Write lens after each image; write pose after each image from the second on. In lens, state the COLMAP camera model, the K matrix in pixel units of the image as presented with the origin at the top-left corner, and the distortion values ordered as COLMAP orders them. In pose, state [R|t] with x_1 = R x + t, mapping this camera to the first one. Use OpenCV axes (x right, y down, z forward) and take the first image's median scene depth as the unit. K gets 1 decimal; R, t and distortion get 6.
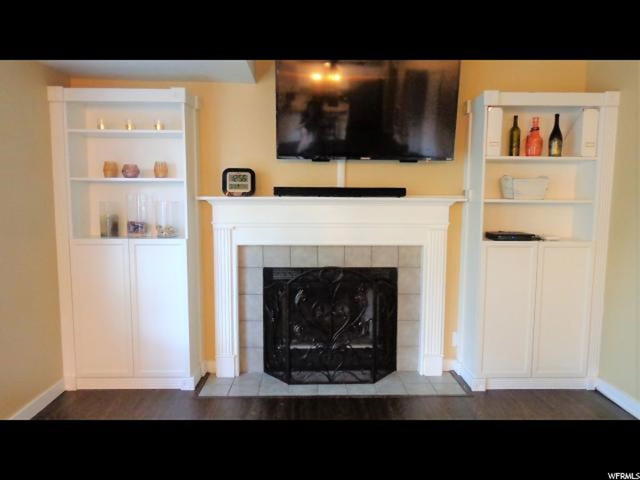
lens RADIAL K [[450.3, 0, 319.3], [0, 450.3, 243.2], [0, 0, 1]] dist [-0.016865, -0.002566]
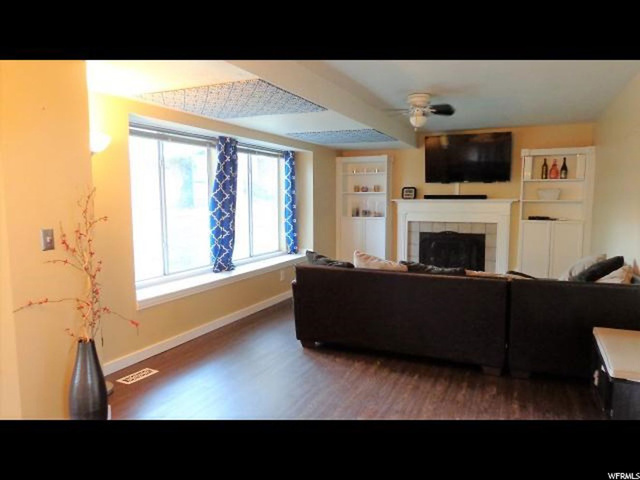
lens RADIAL K [[450.3, 0, 319.3], [0, 450.3, 243.2], [0, 0, 1]] dist [-0.016865, -0.002566]
pose [[0.901287, 0.035004, -0.431806, 0.407825], [-0.037723, 0.999286, 0.002270, 0.130700], [0.431577, 0.014243, 0.901964, -1.259873]]
